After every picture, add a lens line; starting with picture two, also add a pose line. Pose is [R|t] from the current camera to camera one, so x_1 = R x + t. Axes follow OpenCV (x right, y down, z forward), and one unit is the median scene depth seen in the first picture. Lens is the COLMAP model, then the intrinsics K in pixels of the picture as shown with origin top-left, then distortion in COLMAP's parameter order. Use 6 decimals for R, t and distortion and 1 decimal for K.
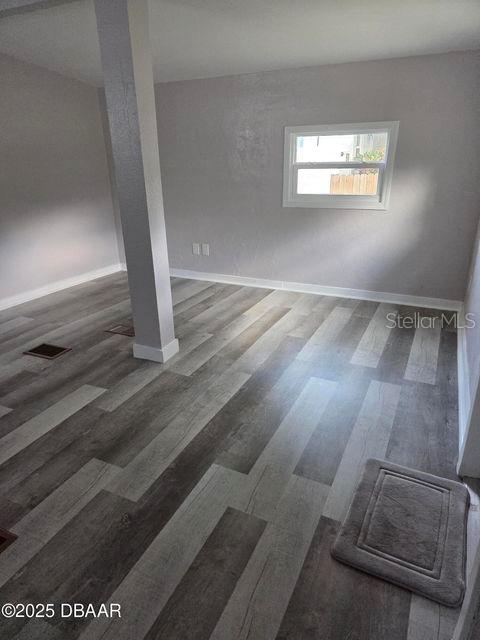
lens RADIAL K [[427.6, 0, 237.4], [0, 427.6, 325.8], [0, 0, 1]] dist [0.054624, -0.034518]
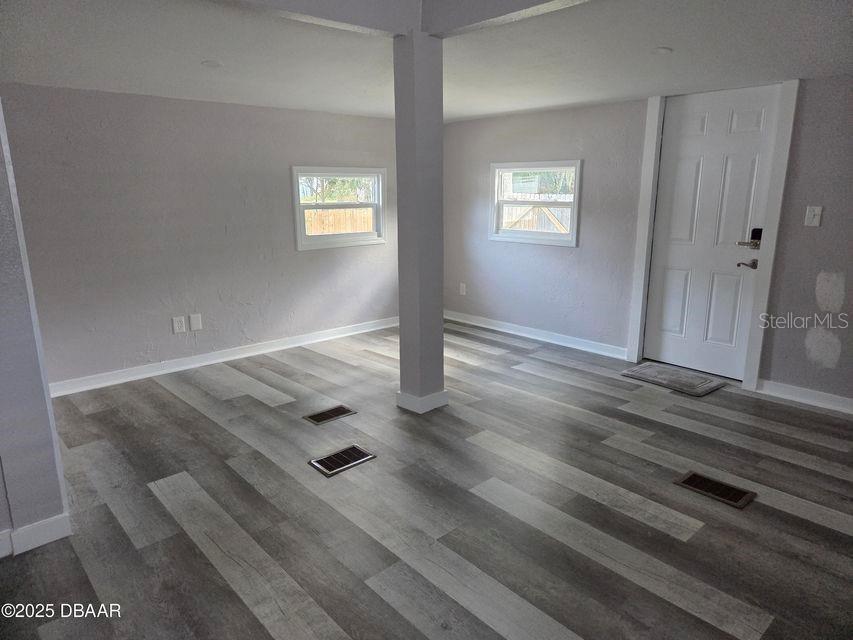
lens RADIAL K [[569.9, 0, 423.4], [0, 569.9, 316.7], [0, 0, 1]] dist [0.054624, -0.034518]
pose [[0.377929, -0.187899, 0.906567, -0.966215], [0.347490, 0.936391, 0.049219, -0.128038], [-0.858149, 0.296422, 0.419182, 0.353433]]
